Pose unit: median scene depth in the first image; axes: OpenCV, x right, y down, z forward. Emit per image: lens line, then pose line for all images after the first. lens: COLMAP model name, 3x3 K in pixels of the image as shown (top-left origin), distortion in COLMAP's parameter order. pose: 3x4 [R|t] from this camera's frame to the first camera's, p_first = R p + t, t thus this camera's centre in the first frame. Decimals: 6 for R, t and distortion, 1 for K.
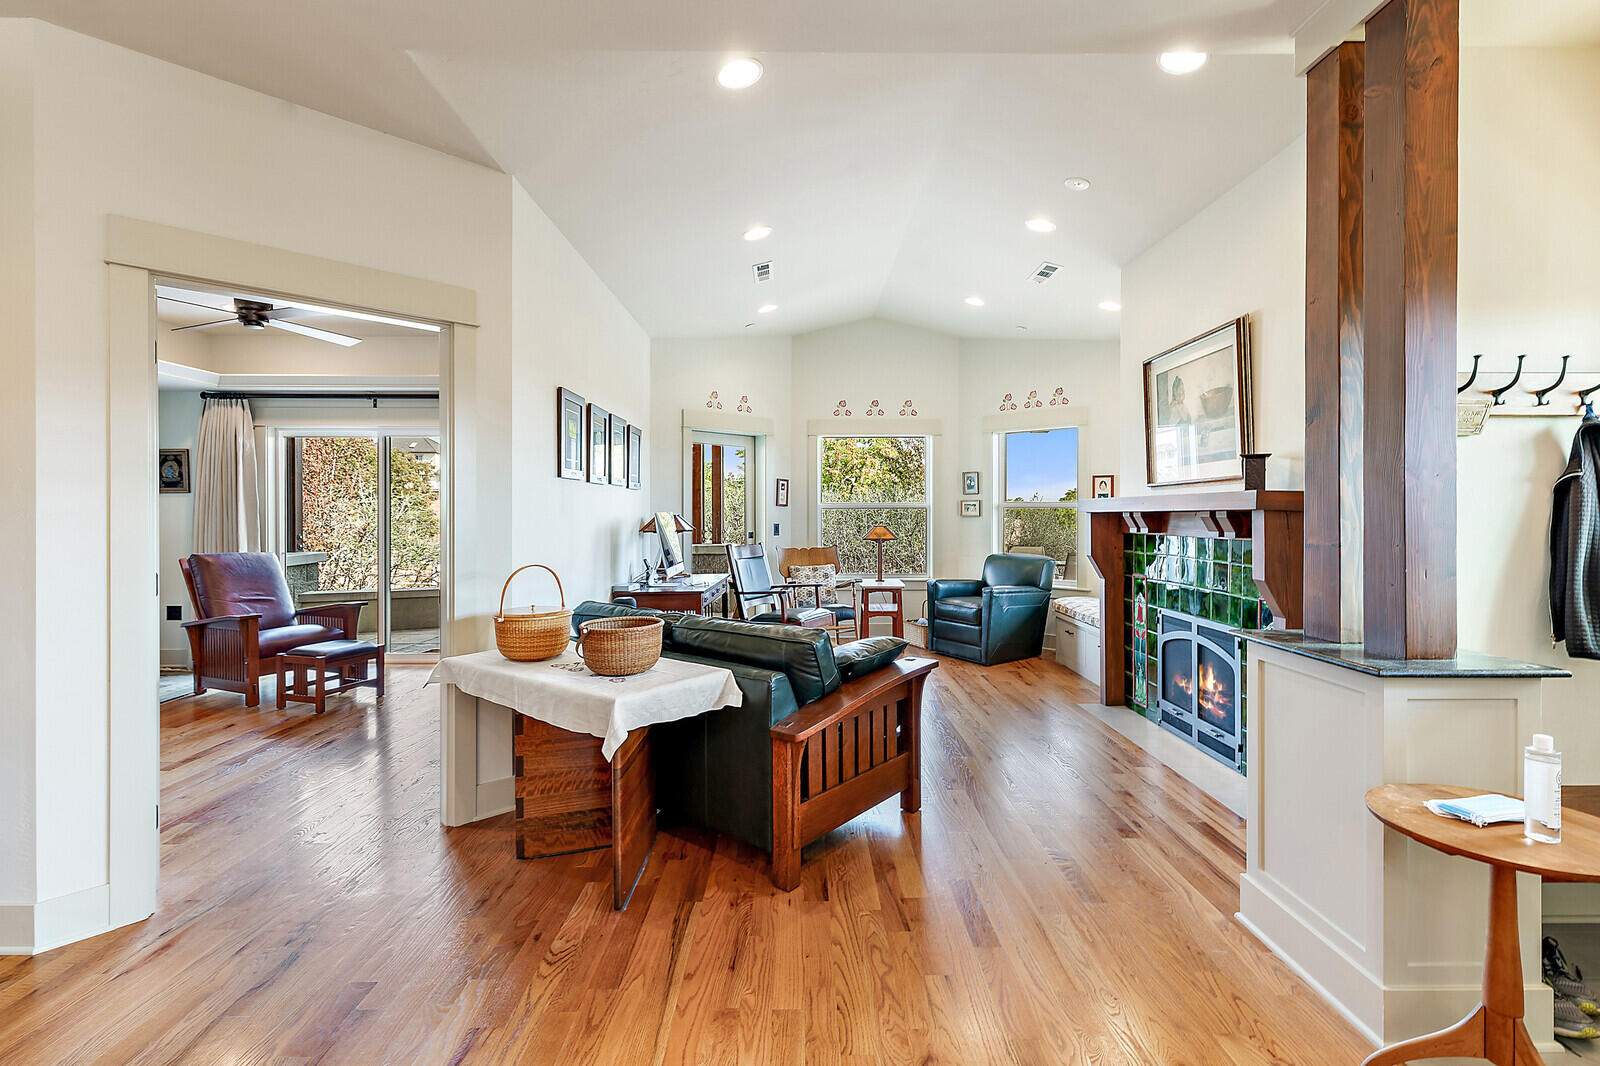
lens RADIAL K [[732.7, 0, 804.5], [0, 732.7, 514.7], [0, 0, 1]] dist [0.003642, 0.000148]
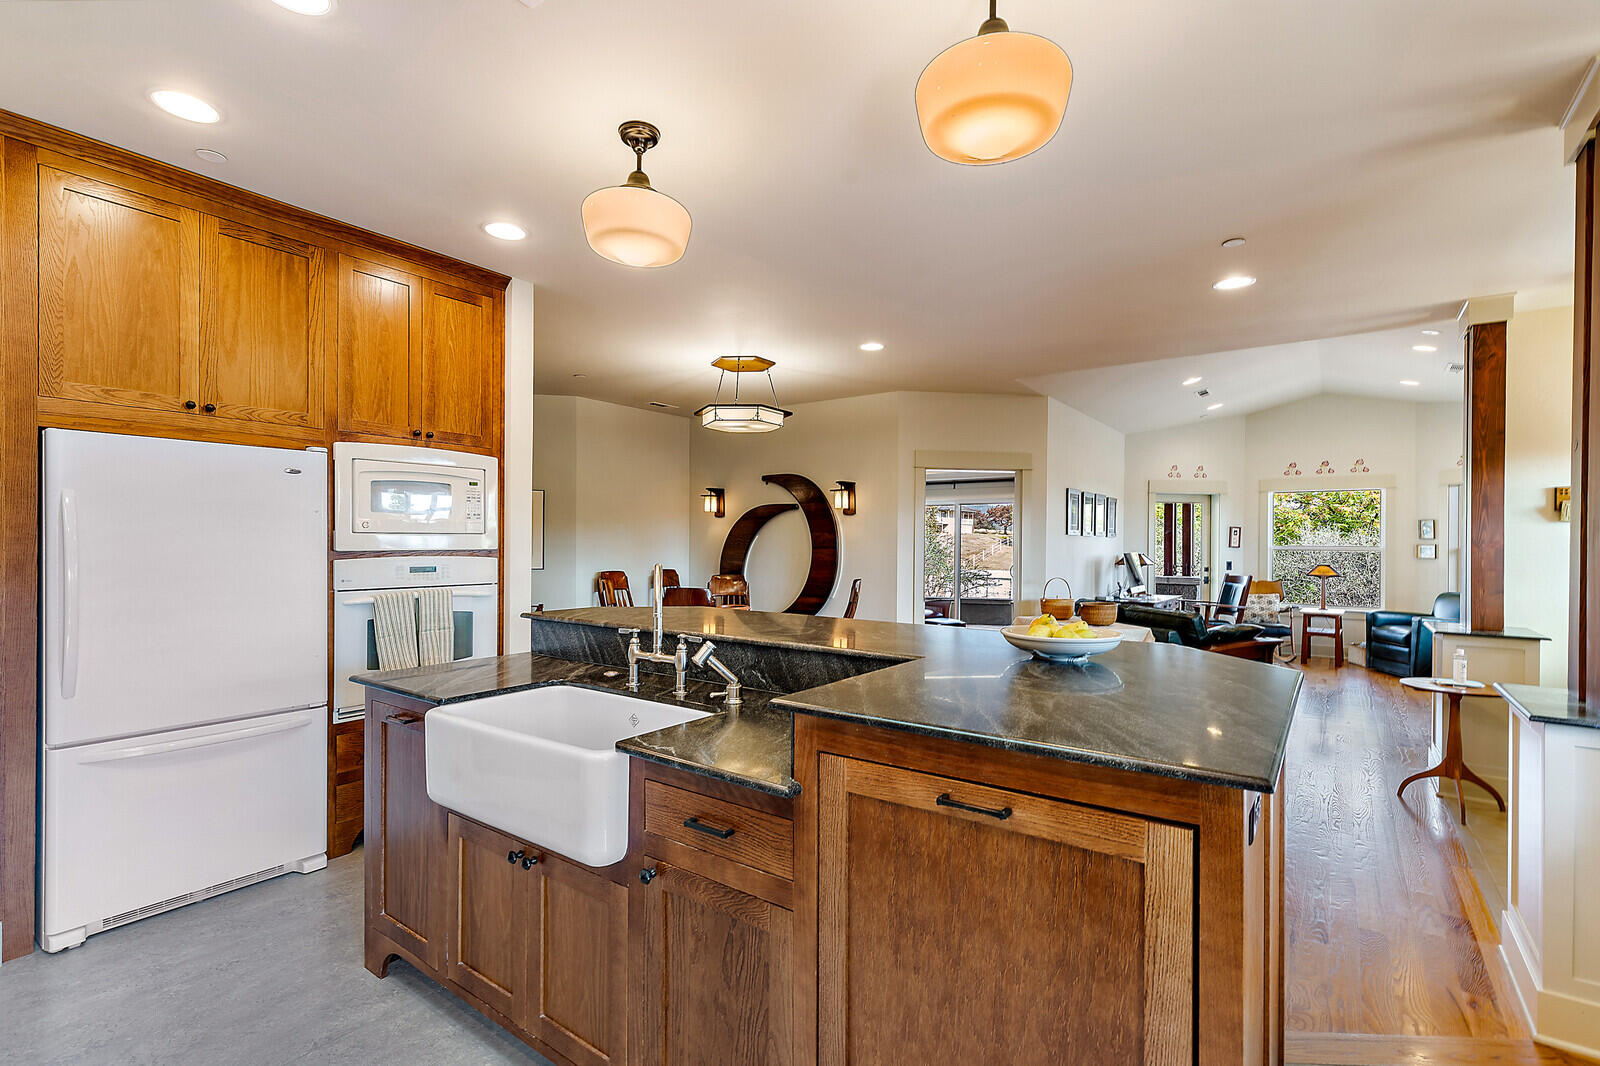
lens RADIAL K [[736.9, 0, 798.9], [0, 736.9, 542.1], [0, 0, 1]] dist [0.006723, -0.000567]
pose [[0.798540, 0.006311, -0.601908, 0.254465], [-0.010044, 0.999946, -0.002841, -0.018648], [0.601857, 0.008314, 0.798560, -0.917540]]
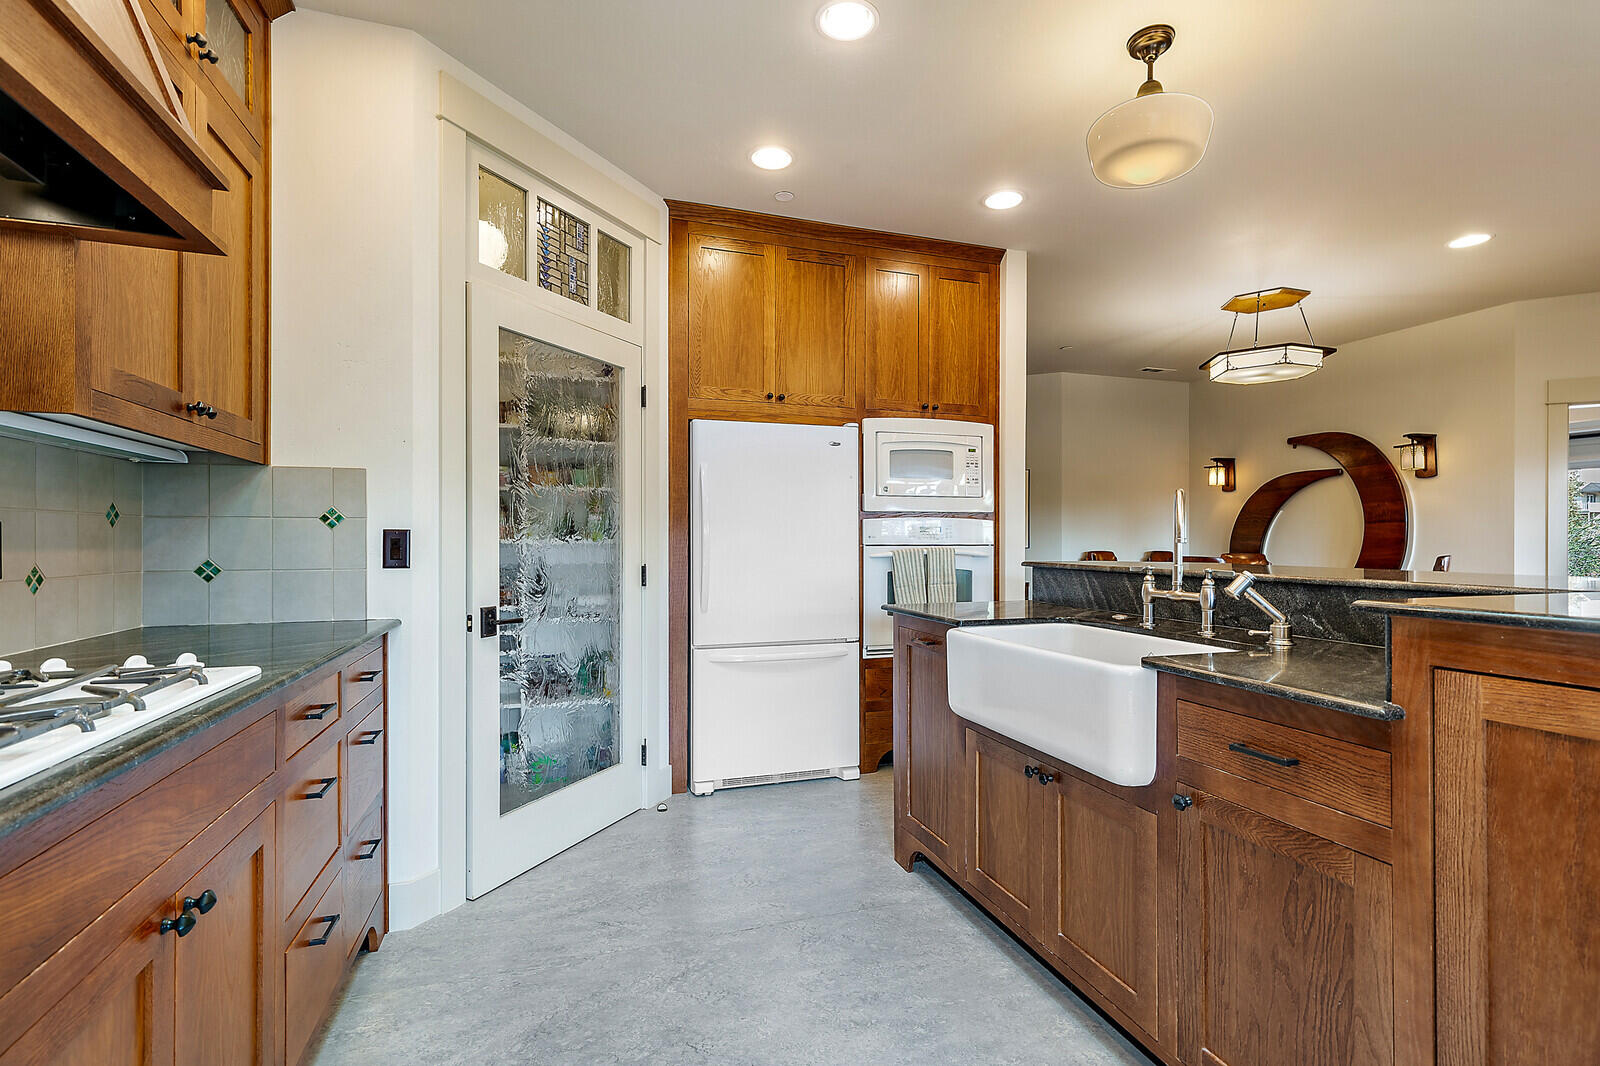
lens RADIAL K [[740.0, 0, 800.0], [0, 740.0, 533.0], [0, 0, 1]] dist [0.007776, -0.001414]
pose [[0.297202, -0.001609, -0.954813, 0.249295], [-0.005659, 0.999978, -0.003447, 0.021887], [0.954798, 0.006428, 0.297187, -0.937141]]
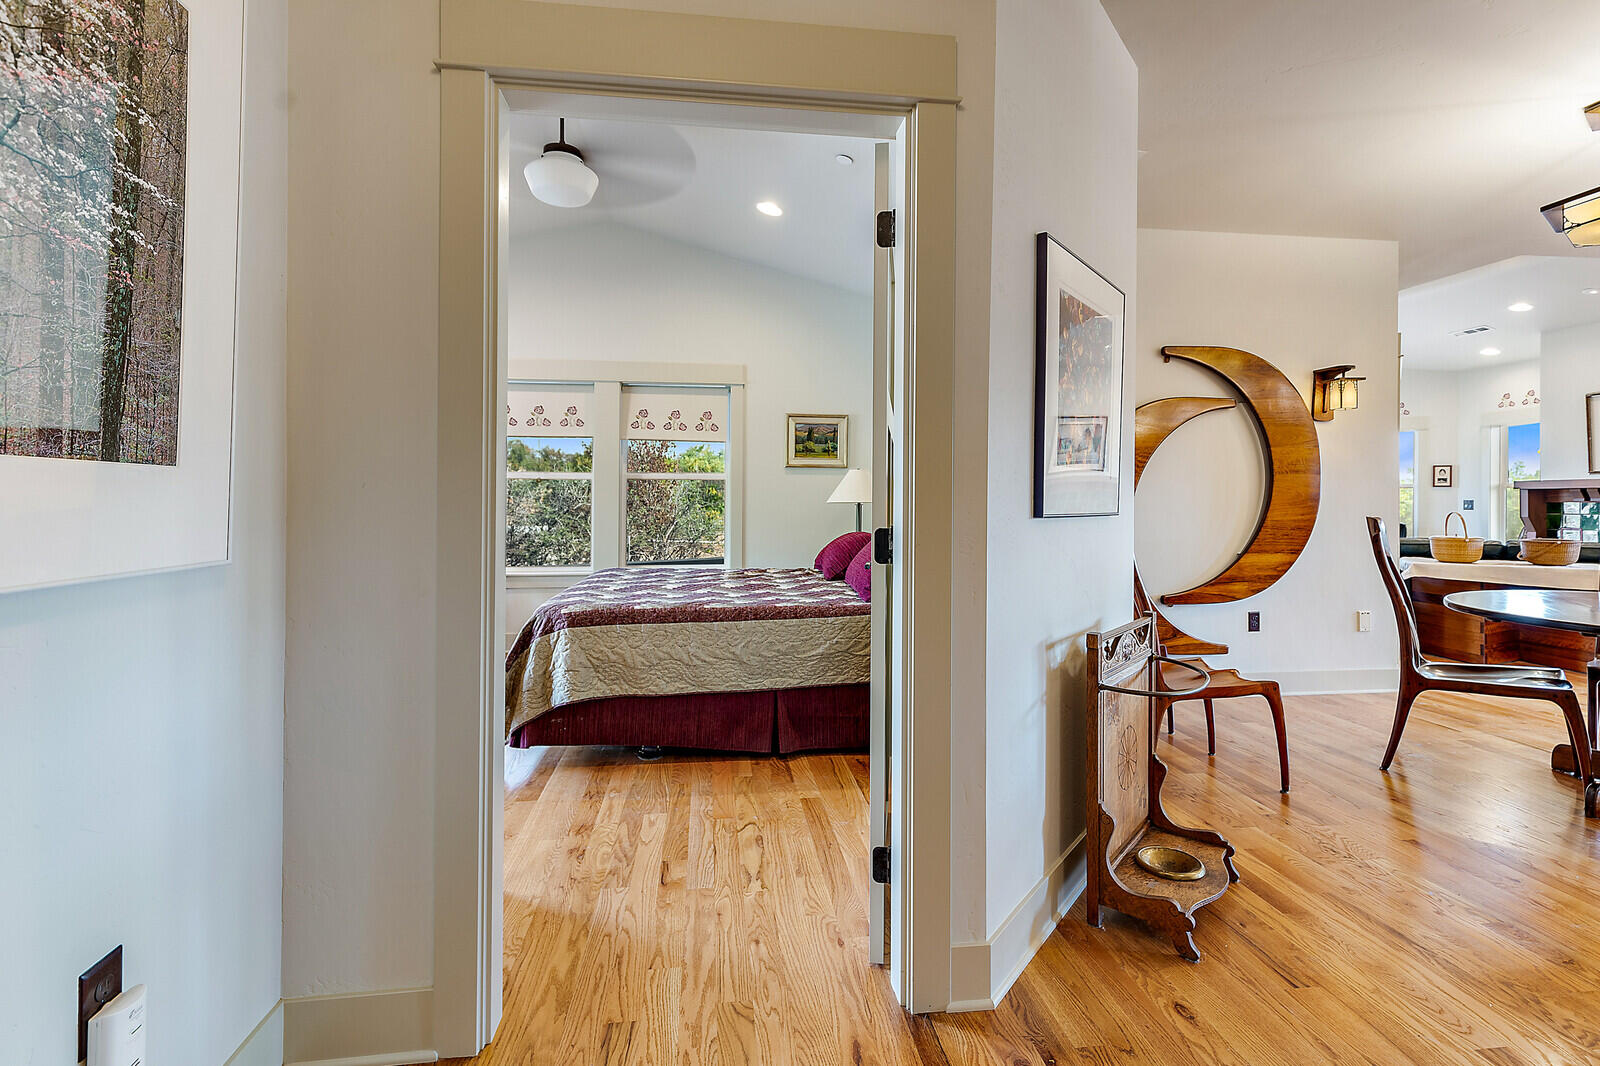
lens RADIAL K [[736.9, 0, 803.5], [0, 736.9, 507.8], [0, 0, 1]] dist [0.005006, 0.000007]
pose [[0.993417, 0.000932, 0.114547, -1.599079], [-0.001717, 0.999976, 0.006751, 0.034888], [-0.114538, -0.006903, 0.993395, -0.474474]]
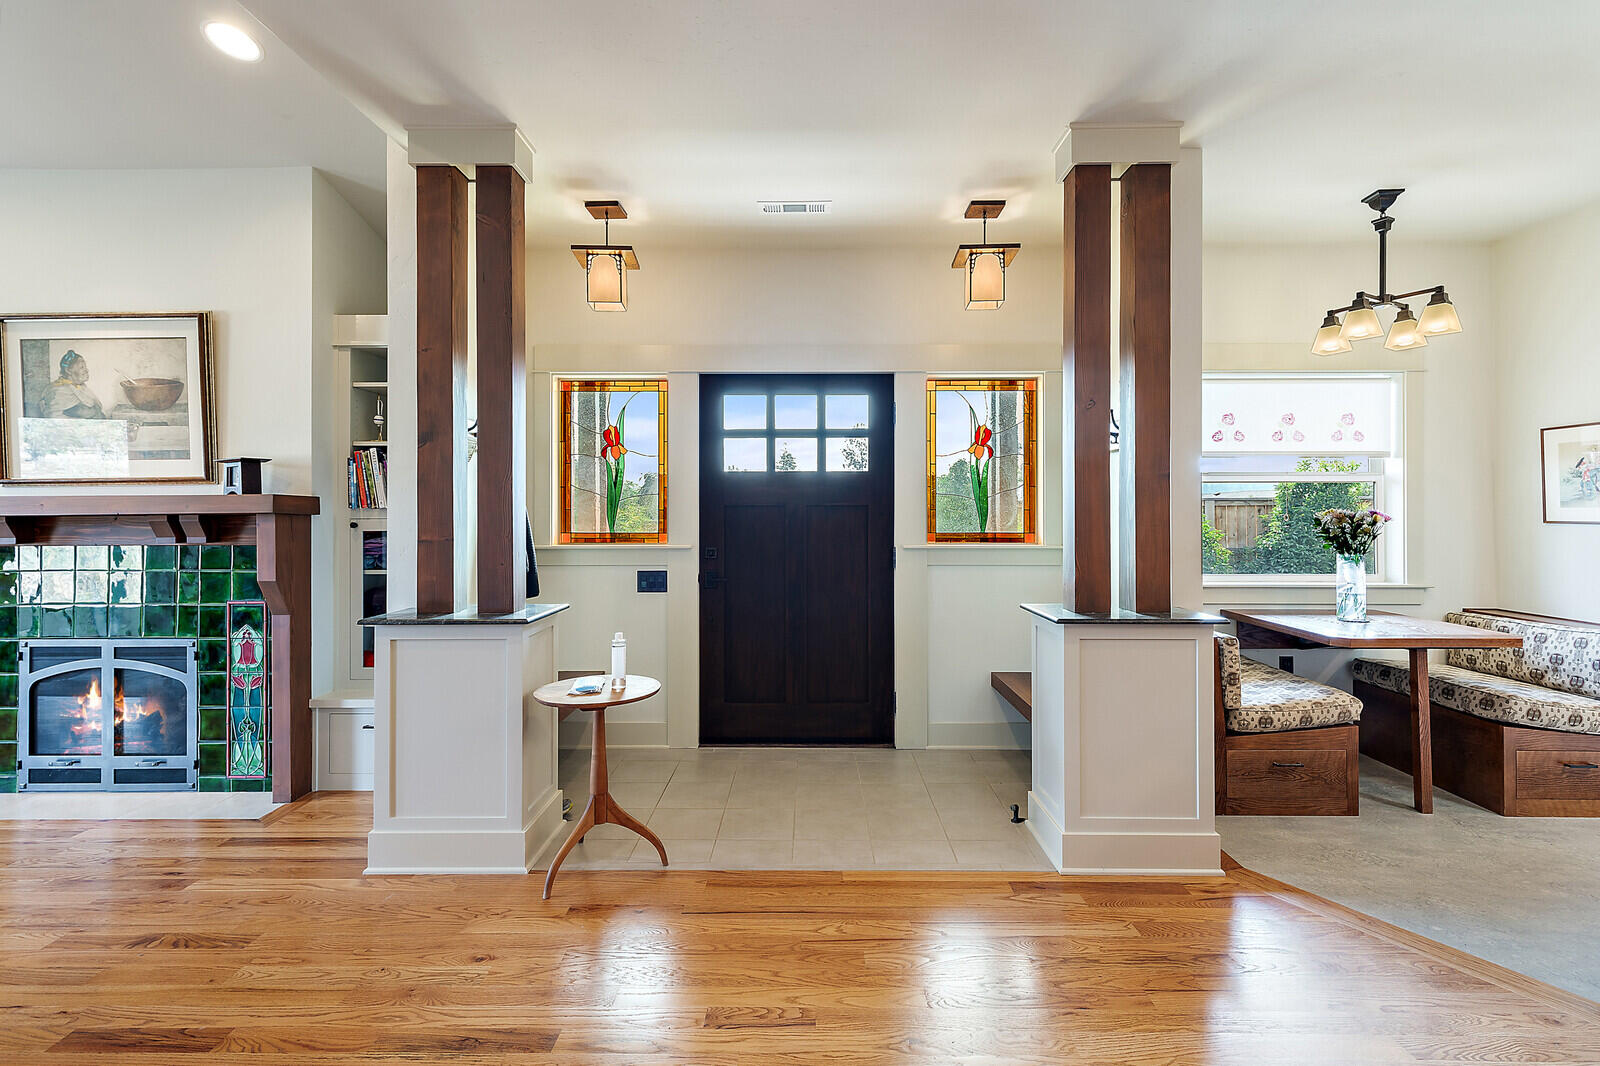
lens RADIAL K [[736.9, 0, 803.5], [0, 736.9, 507.8], [0, 0, 1]] dist [0.005006, 0.000007]
pose [[0.017189, 0.006221, 0.999833, -0.312285], [0.007893, 0.999949, -0.006358, -0.001264], [-0.999821, 0.008001, 0.017139, 0.174369]]
